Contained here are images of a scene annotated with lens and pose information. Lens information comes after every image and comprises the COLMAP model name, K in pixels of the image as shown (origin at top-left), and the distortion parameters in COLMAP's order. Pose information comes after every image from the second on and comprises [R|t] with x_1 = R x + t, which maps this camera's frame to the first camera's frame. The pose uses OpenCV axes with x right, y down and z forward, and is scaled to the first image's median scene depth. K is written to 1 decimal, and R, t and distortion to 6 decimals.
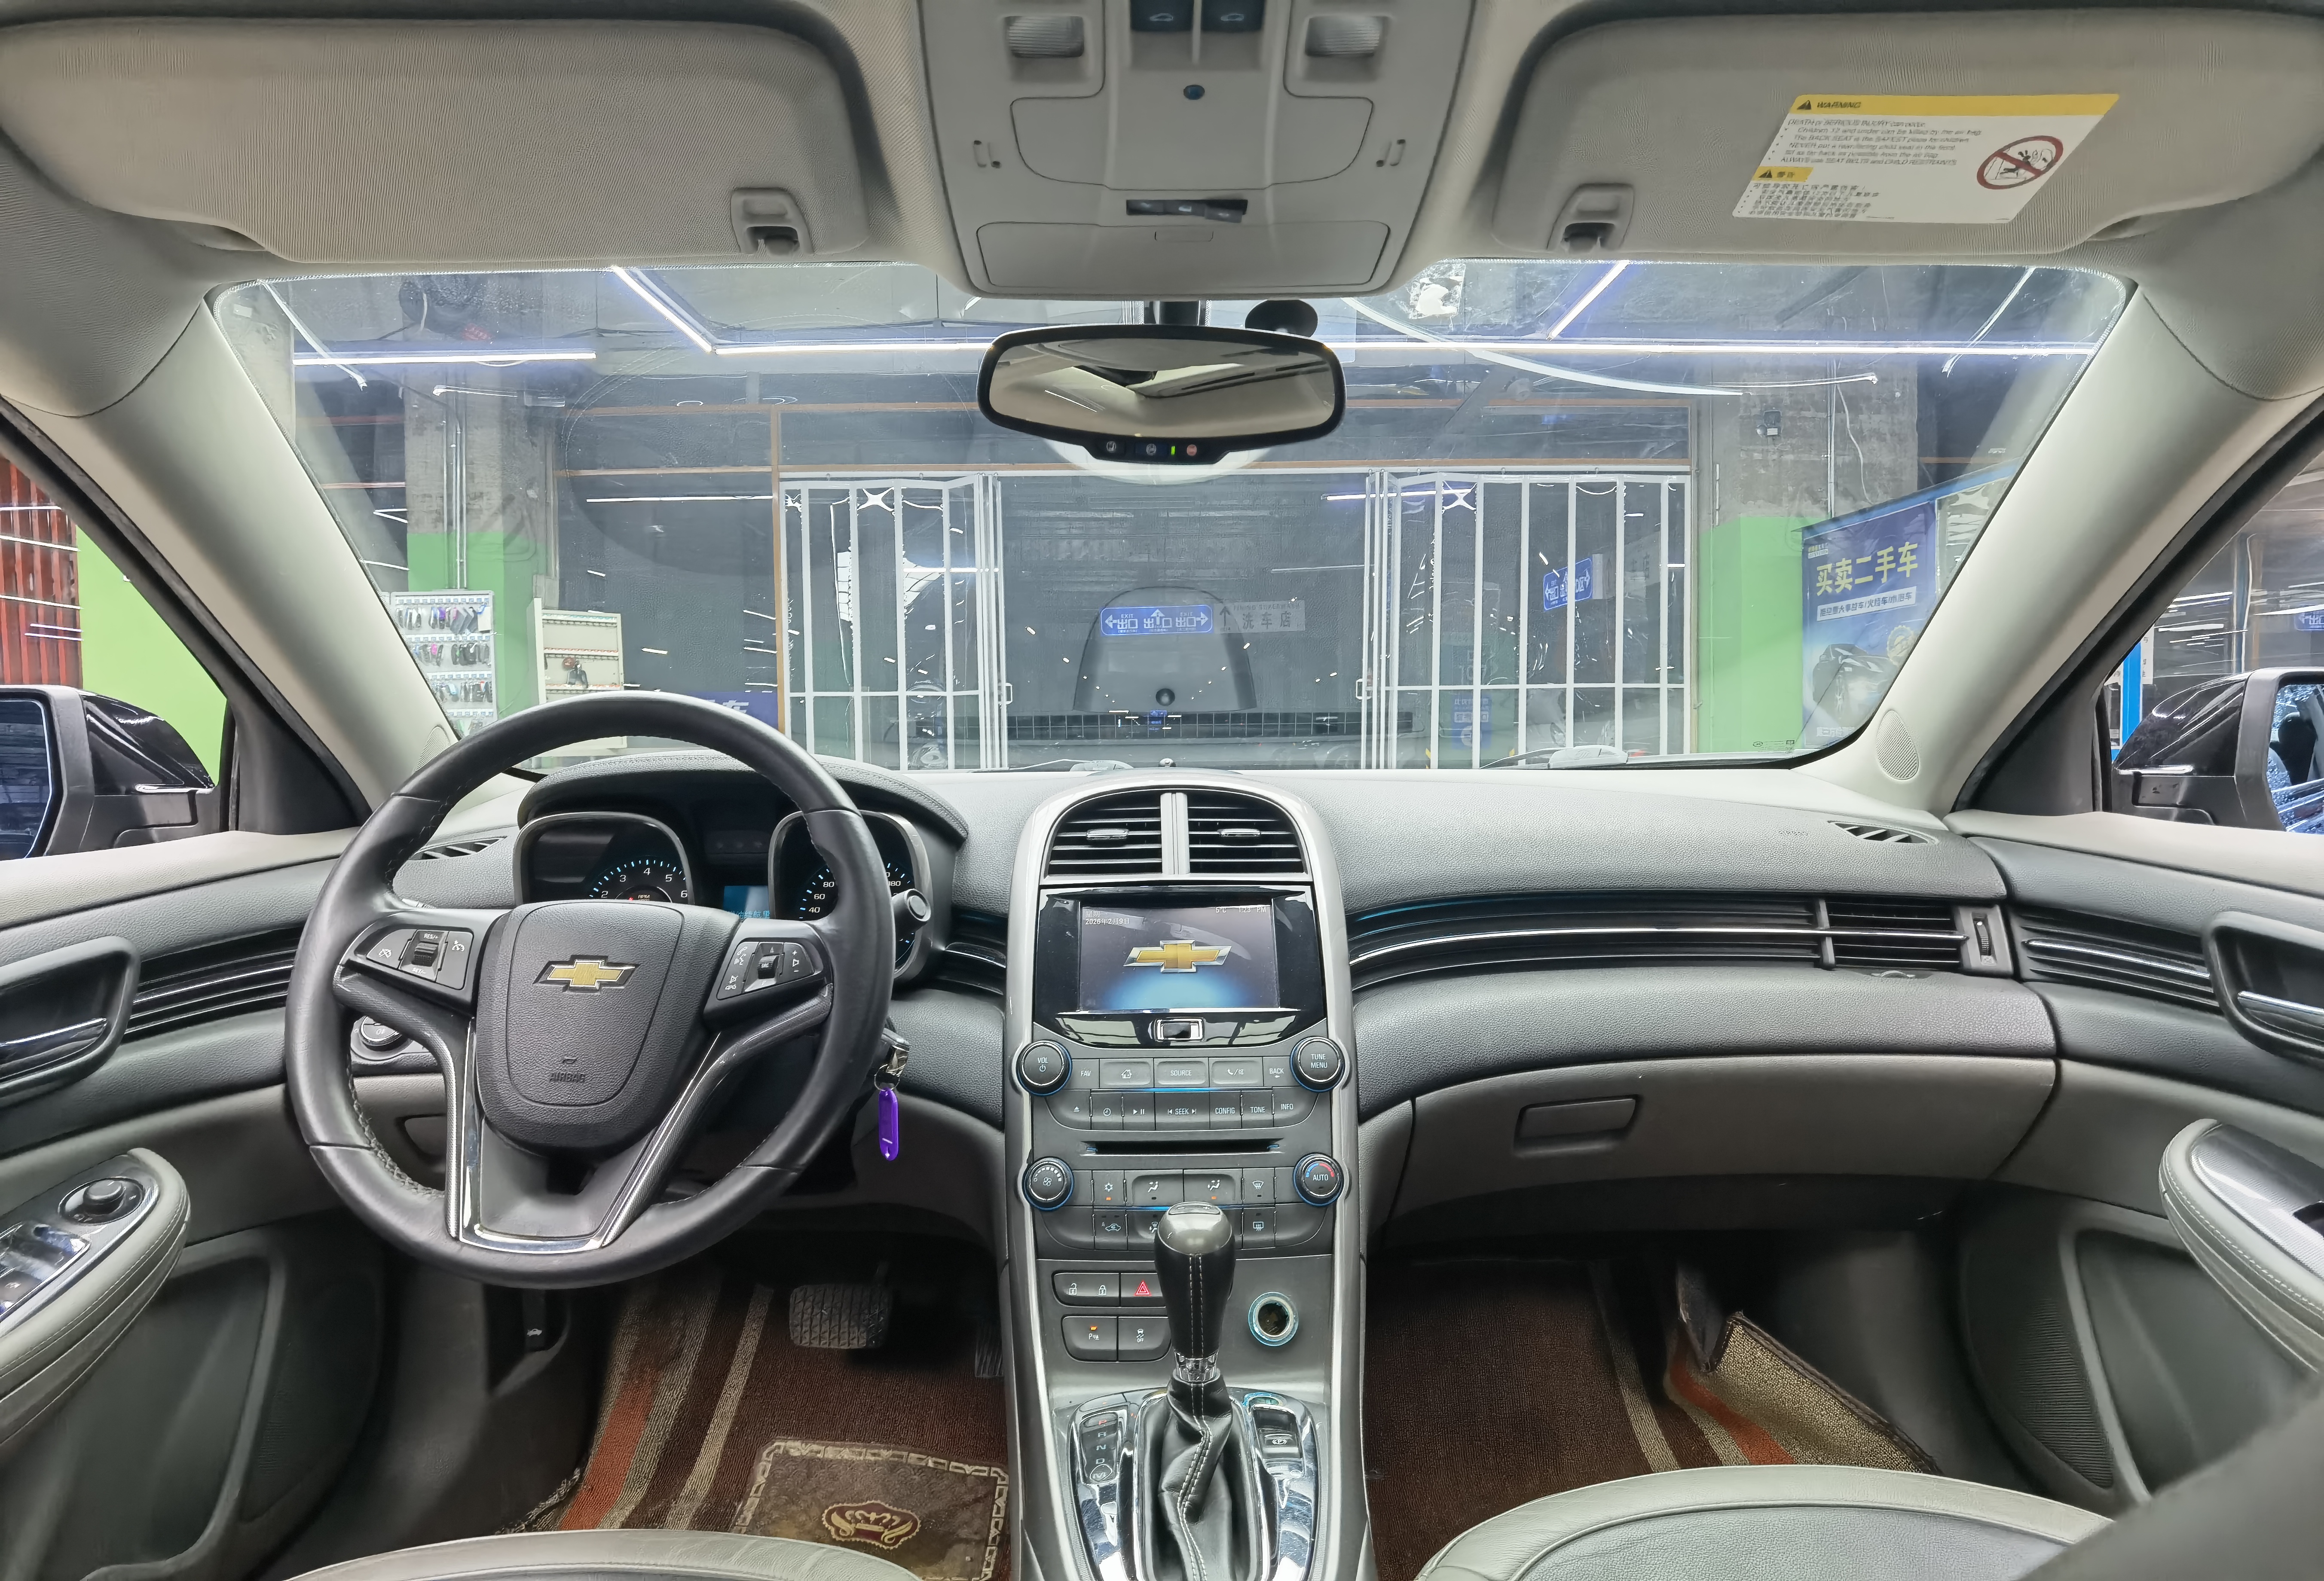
lens RADIAL K [[1230.0, 0, 1170.3], [0, 1230.0, 776.7], [0, 0, 1]] dist [-0.043146, -0.000370]
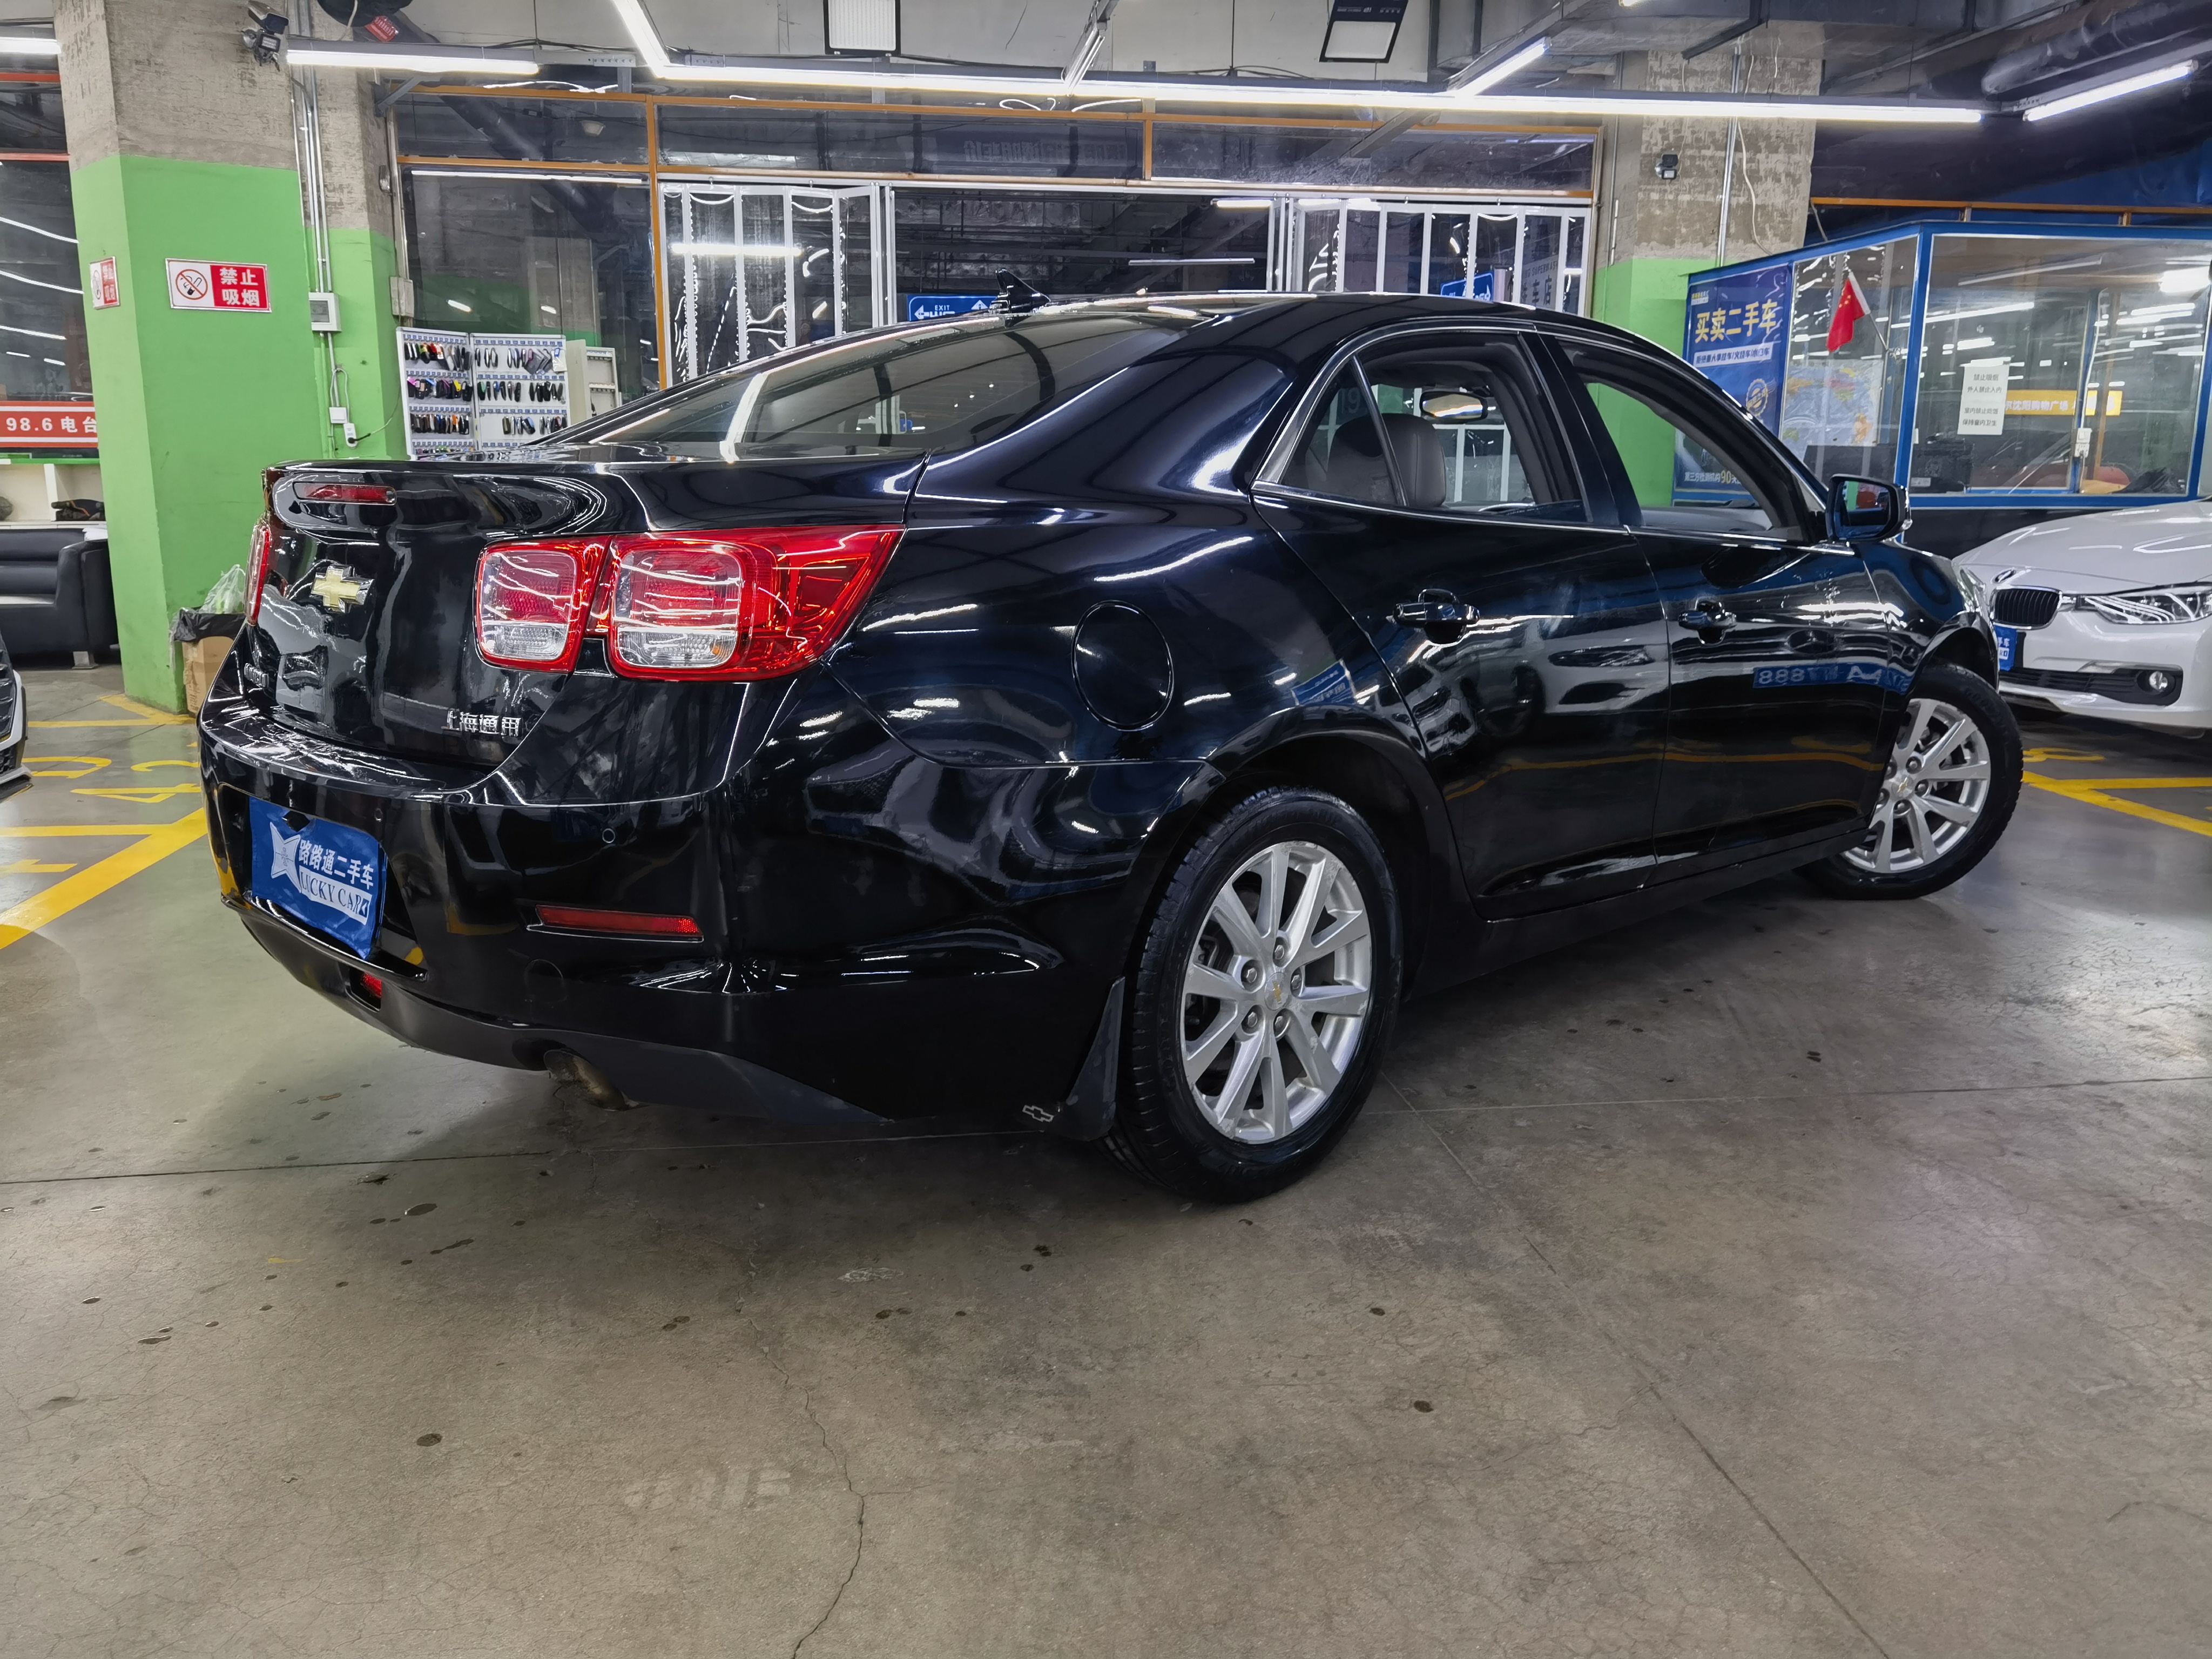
lens RADIAL K [[1727.4, 0, 1108.5], [0, 1727.4, 835.8], [0, 0, 1]] dist [0.011693, 0.002505]
pose [[0.992977, -0.007504, 0.118066, -0.148593], [-0.014687, 0.982446, 0.185967, 0.000334], [-0.117389, -0.186395, 0.975437, -0.468249]]
